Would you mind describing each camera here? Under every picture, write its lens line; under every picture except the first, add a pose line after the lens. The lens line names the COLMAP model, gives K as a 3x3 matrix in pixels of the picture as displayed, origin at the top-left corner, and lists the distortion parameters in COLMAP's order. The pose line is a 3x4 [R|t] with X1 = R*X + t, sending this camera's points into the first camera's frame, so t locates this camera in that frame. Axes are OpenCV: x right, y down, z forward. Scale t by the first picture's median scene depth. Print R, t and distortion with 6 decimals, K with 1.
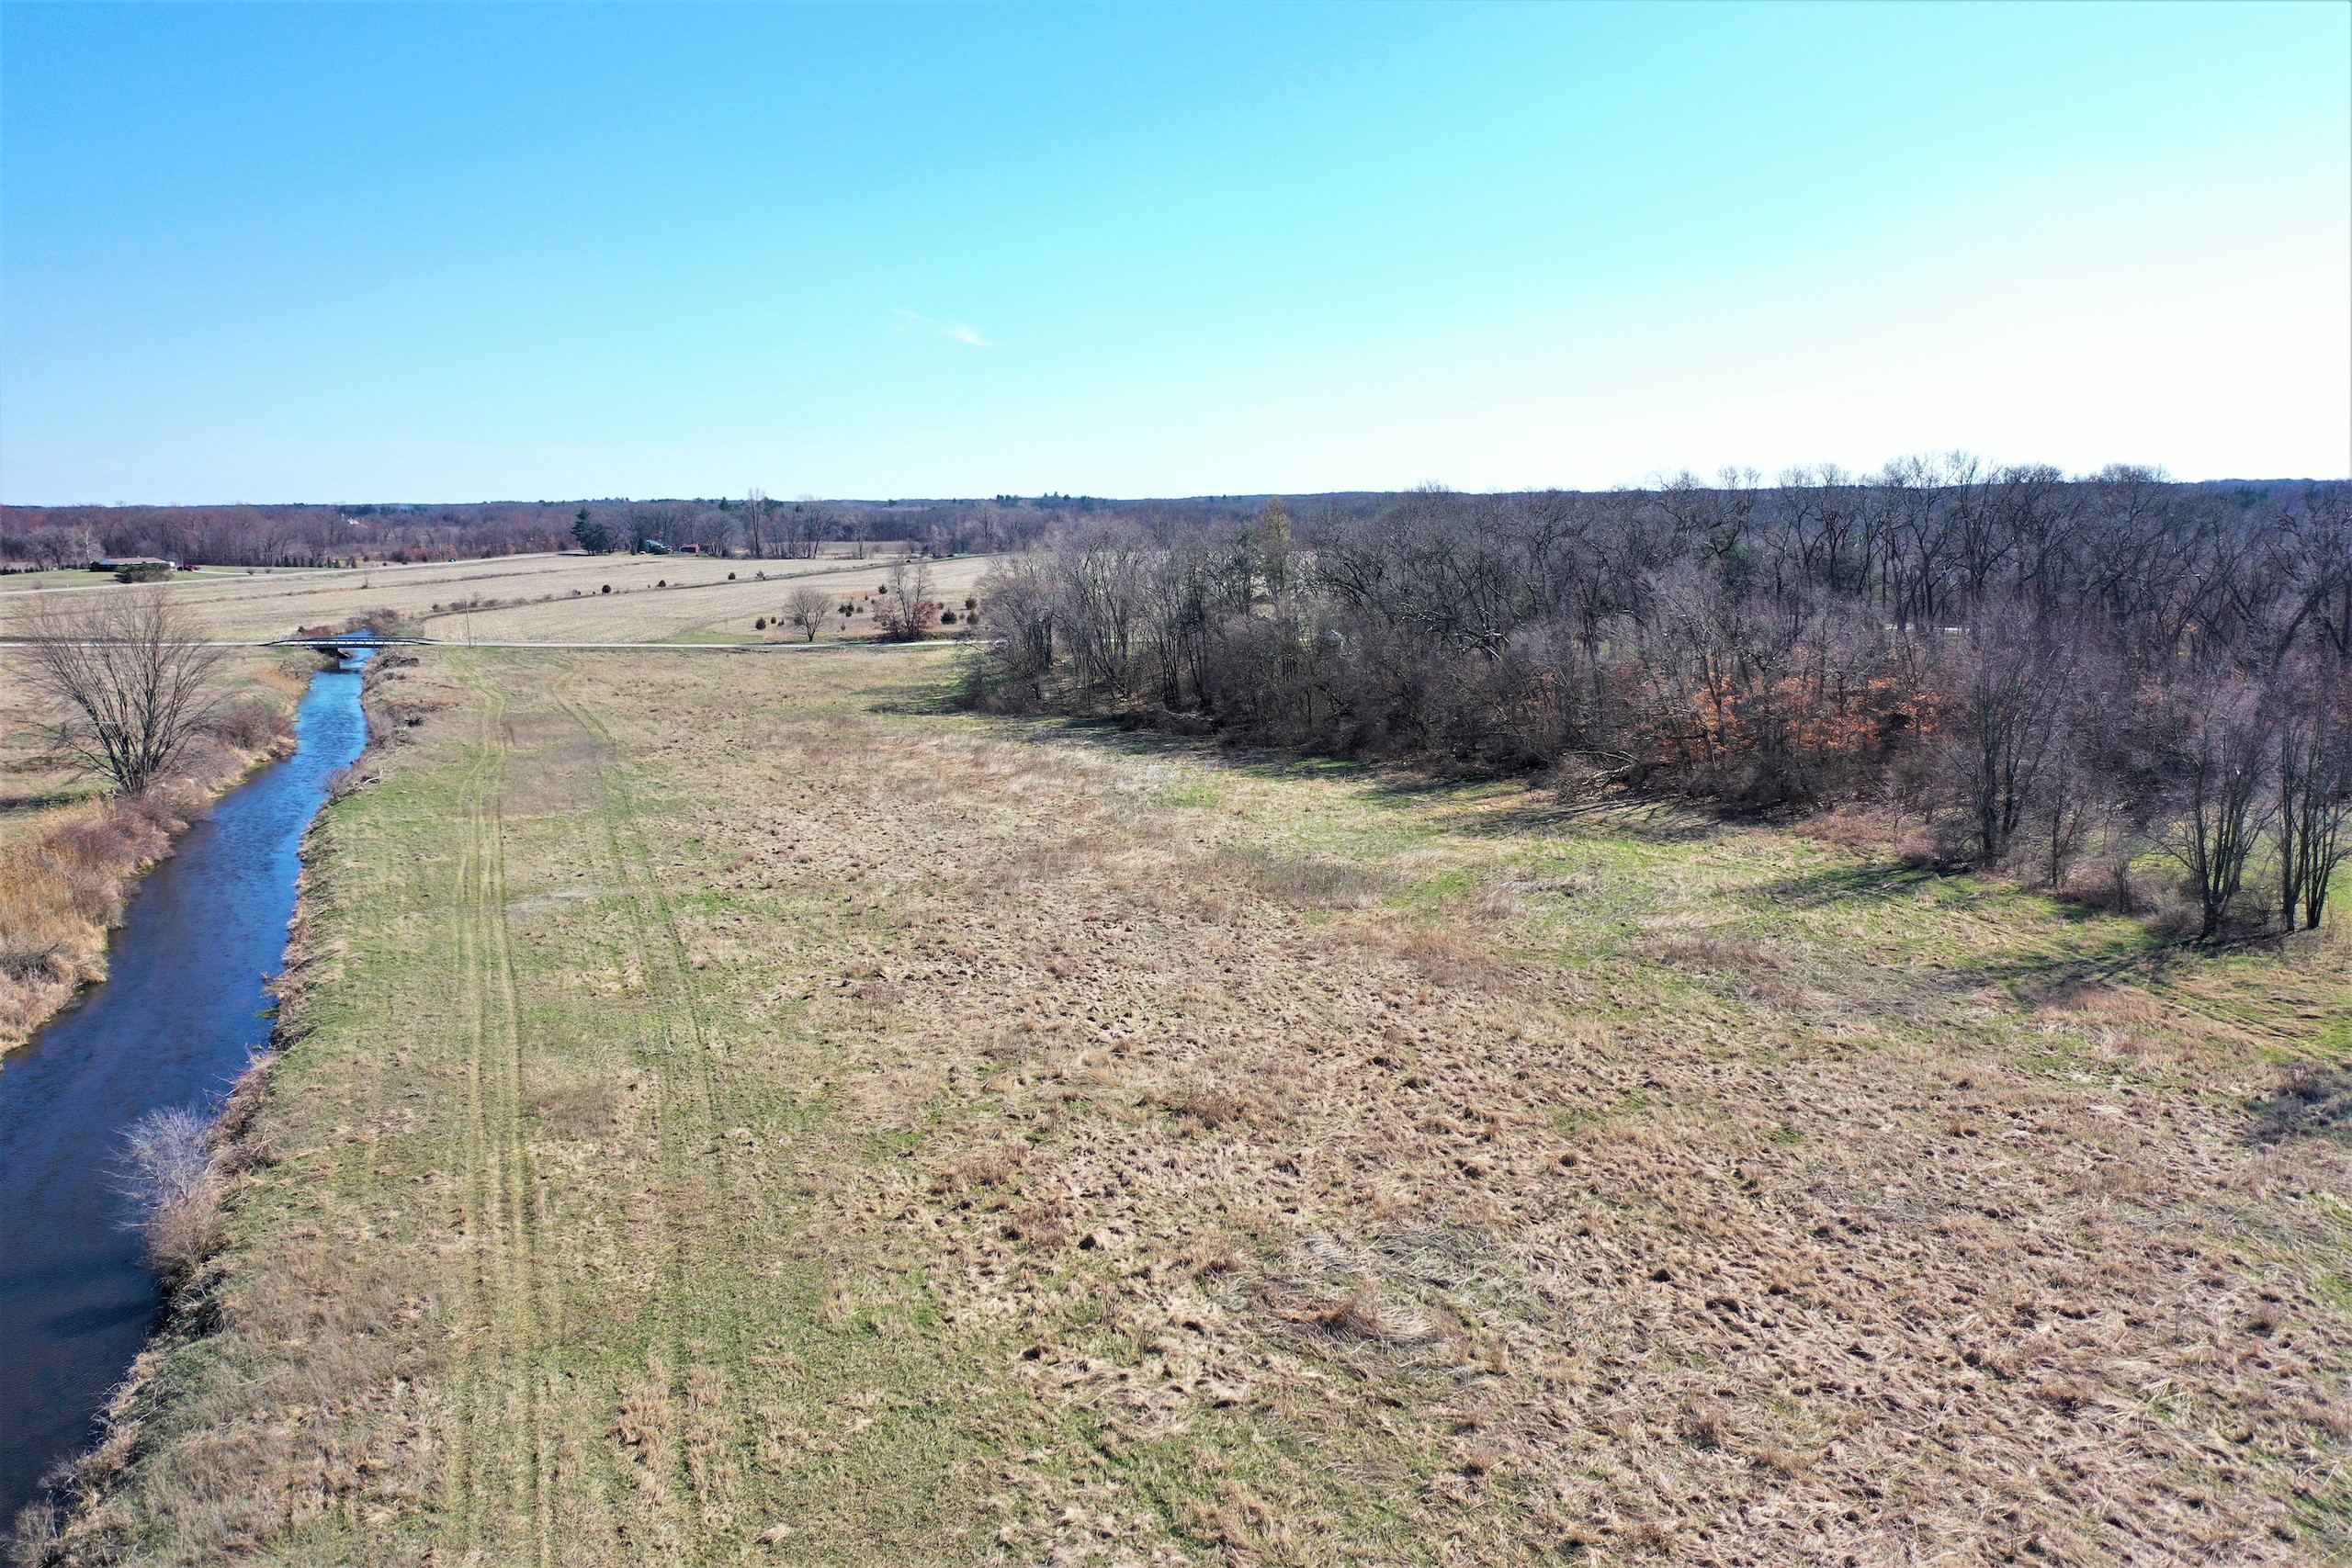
lens RADIAL K [[1864.9, 0, 1181.5], [0, 1864.9, 778.6], [0, 0, 1]] dist [0.007559, -0.005388]
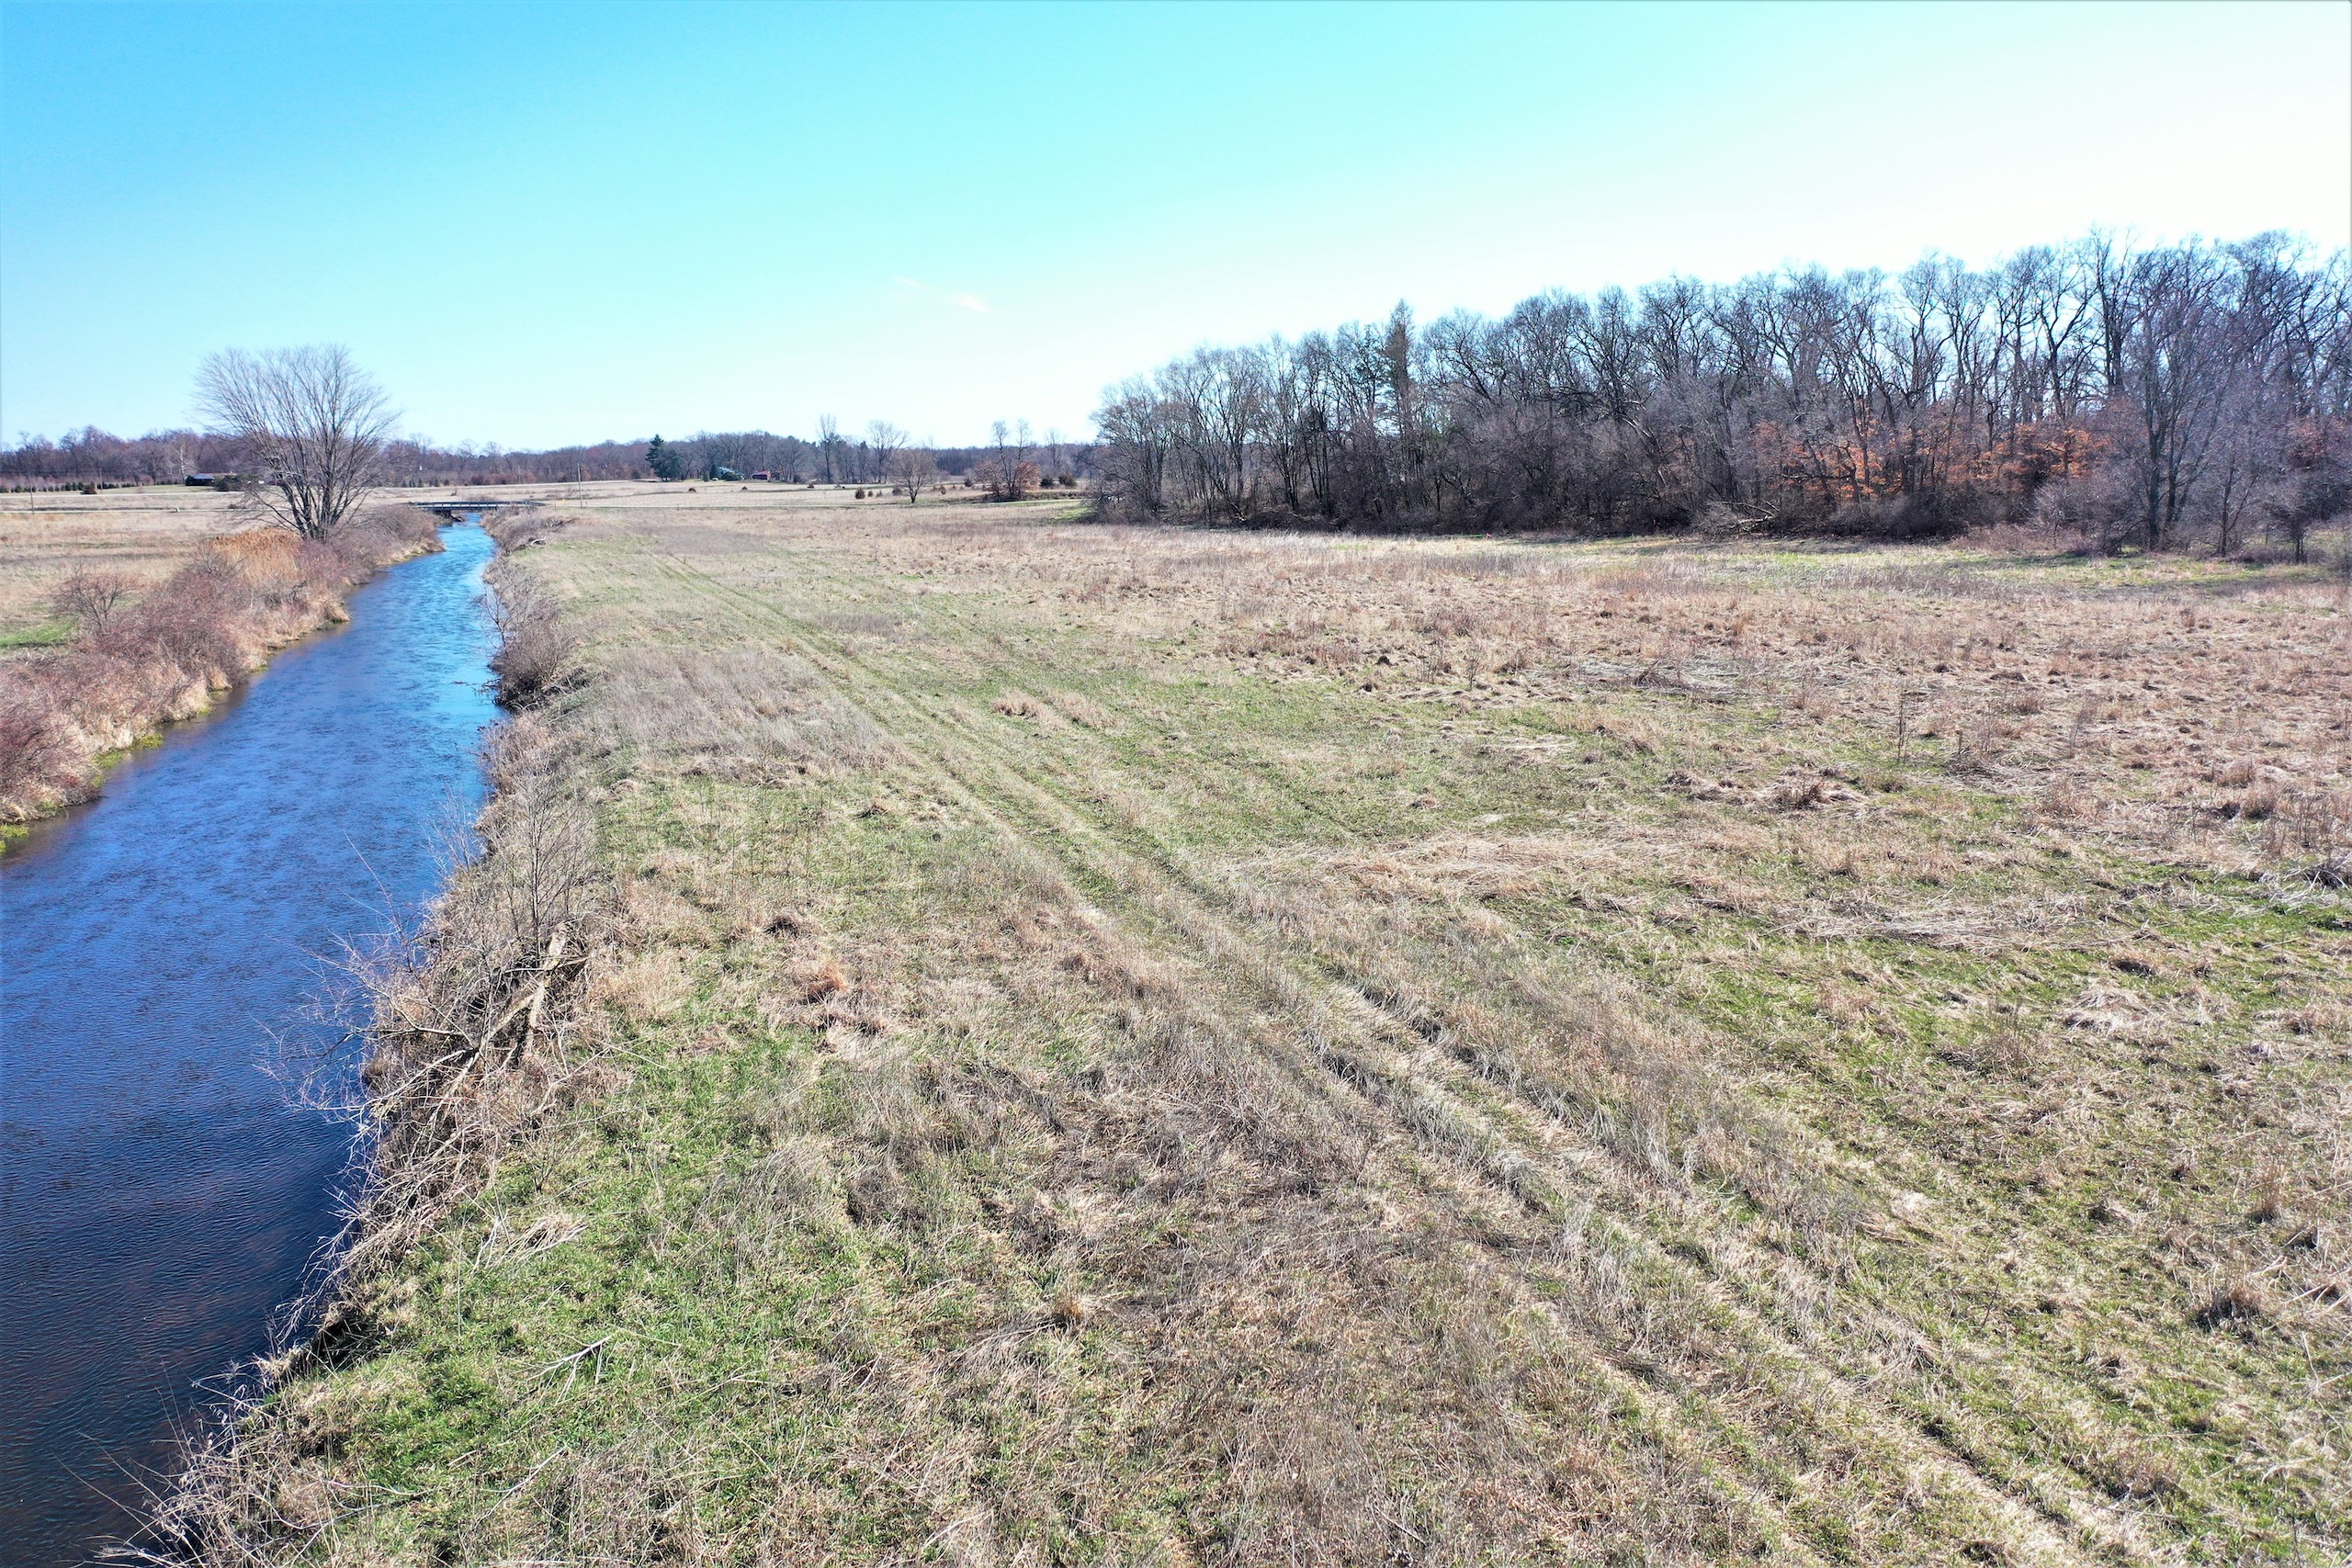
lens RADIAL K [[1869.7, 0, 1182.8], [0, 1869.7, 754.3], [0, 0, 1]] dist [-0.003999, 0.004616]
pose [[0.999674, 0.004948, -0.025031, -0.136585], [-0.004841, 0.999979, 0.004331, 0.300229], [0.025052, -0.004209, 0.999677, -0.060502]]
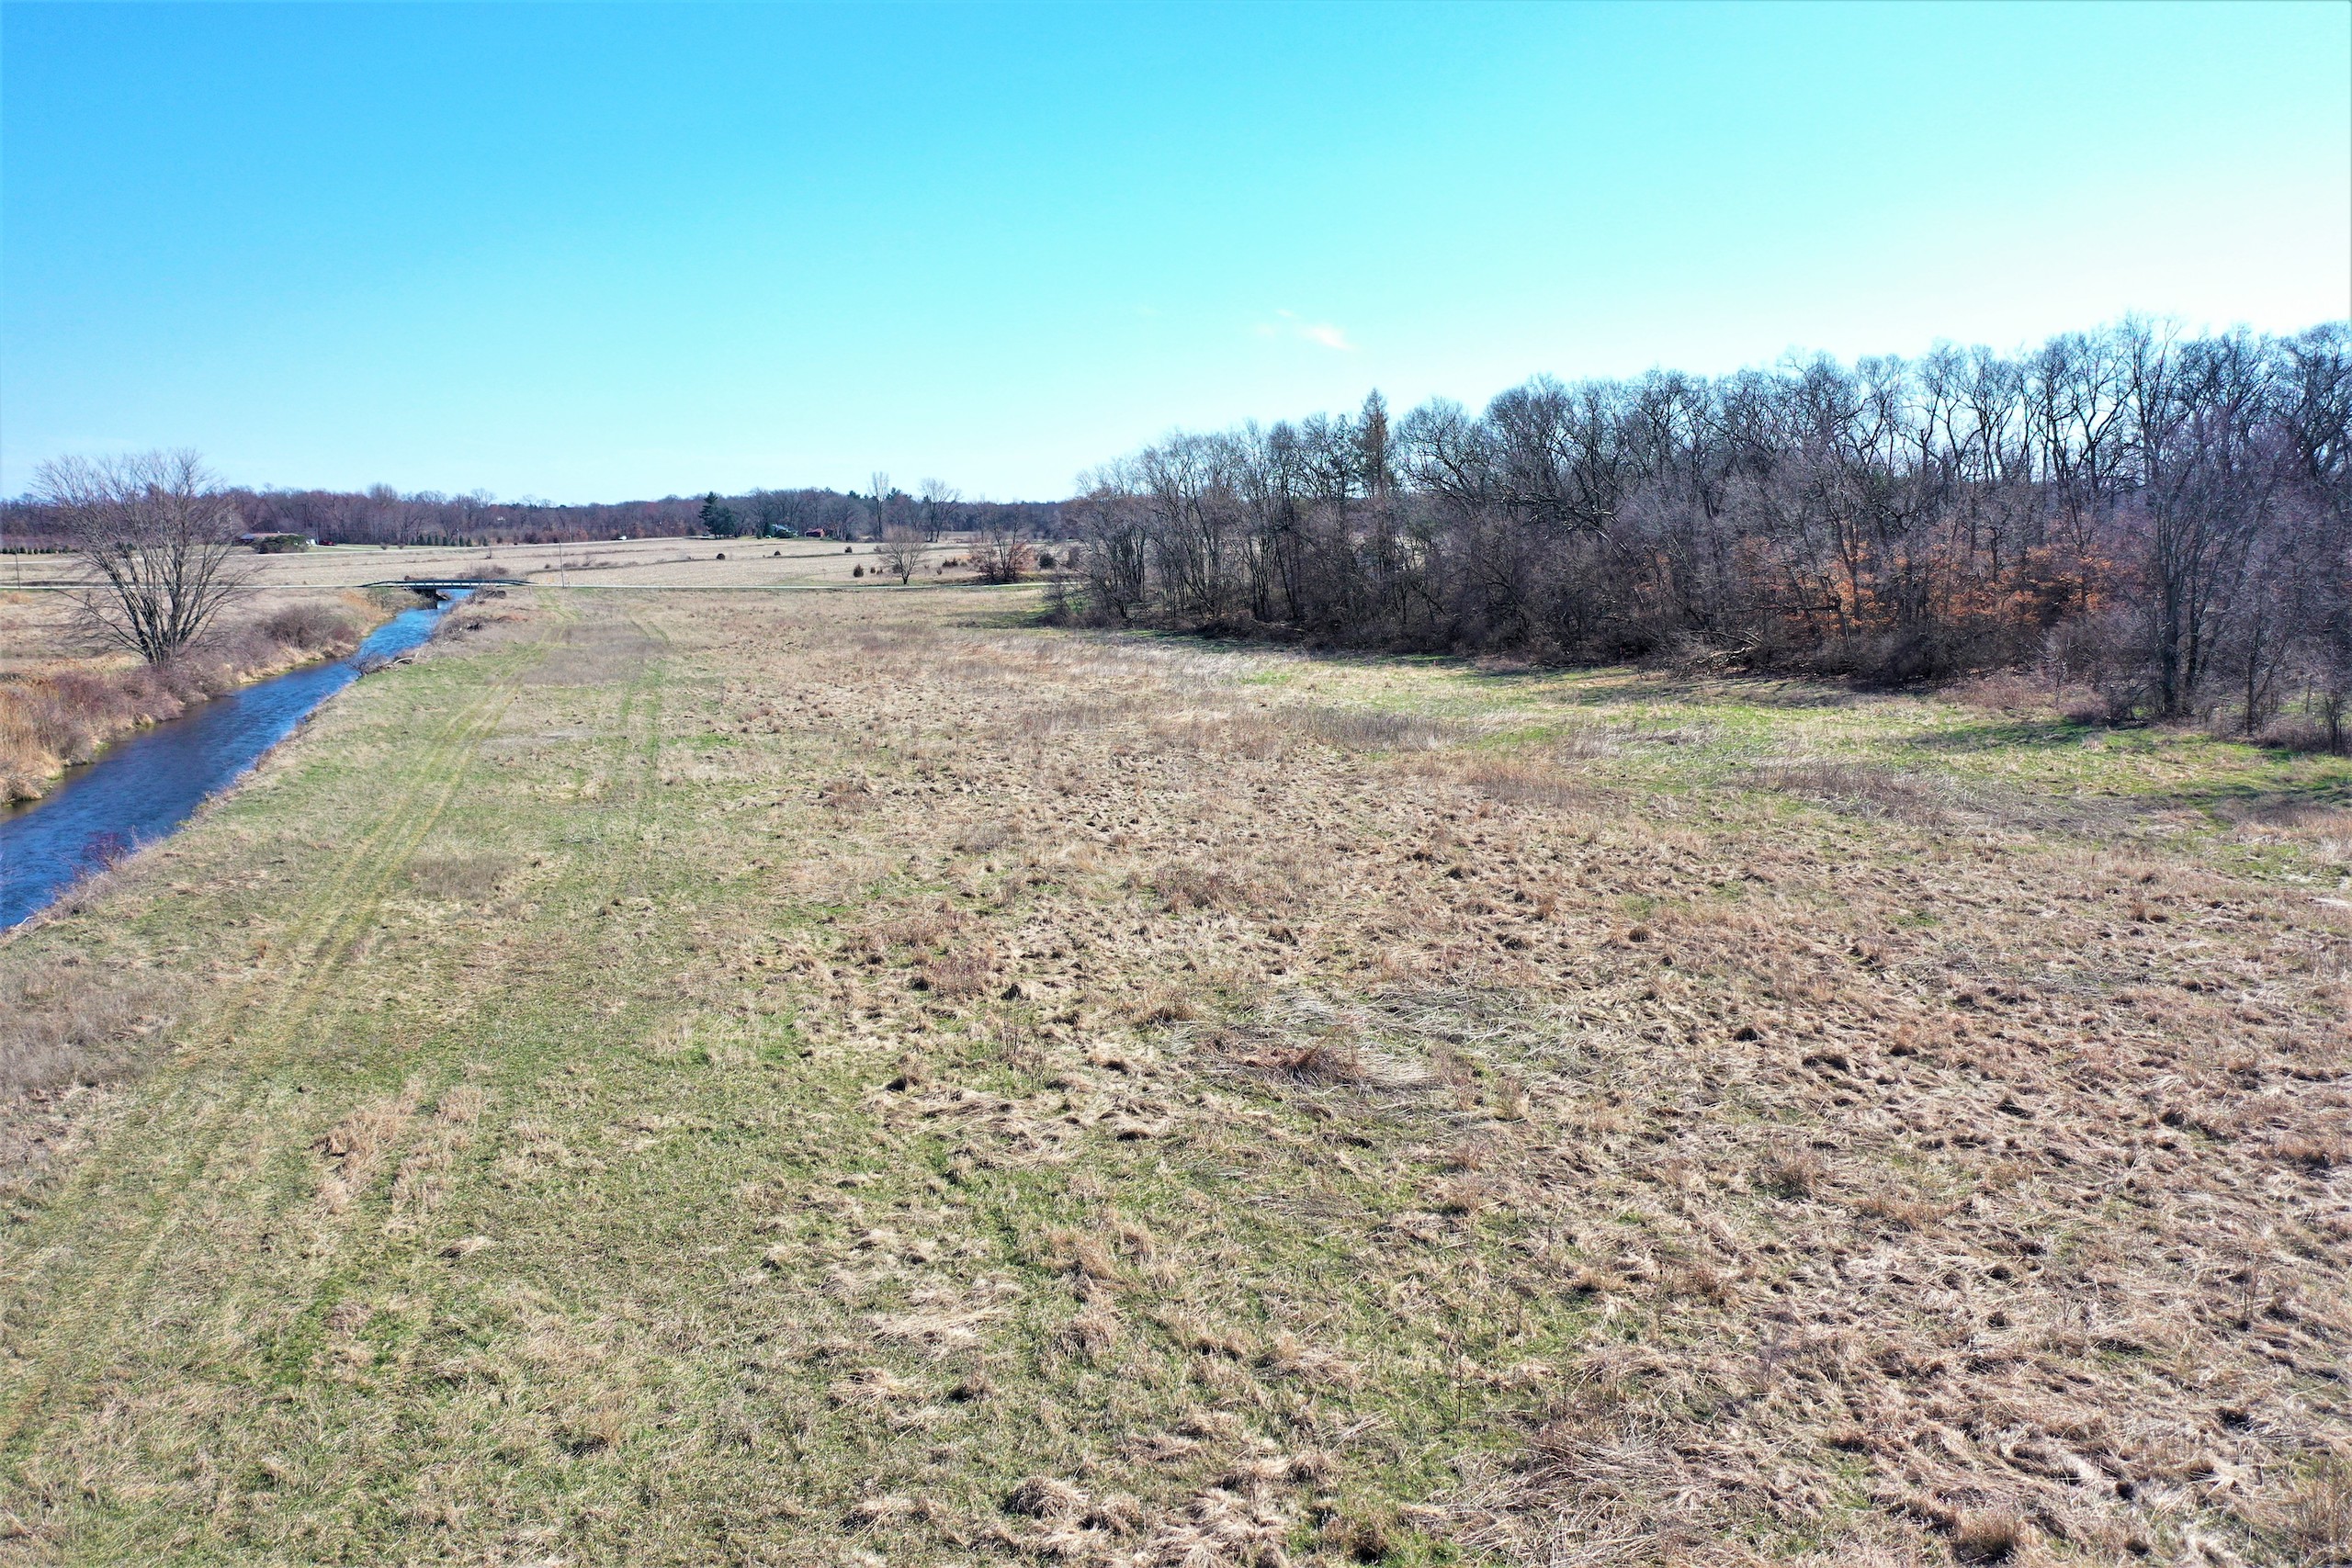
lens RADIAL K [[1869.7, 0, 1182.8], [0, 1869.7, 754.3], [0, 0, 1]] dist [-0.003999, 0.004616]
pose [[0.997438, 0.011717, -0.070574, 0.077965], [-0.013083, 0.999735, -0.018923, 0.163292], [0.070334, 0.019798, 0.997327, 0.214465]]
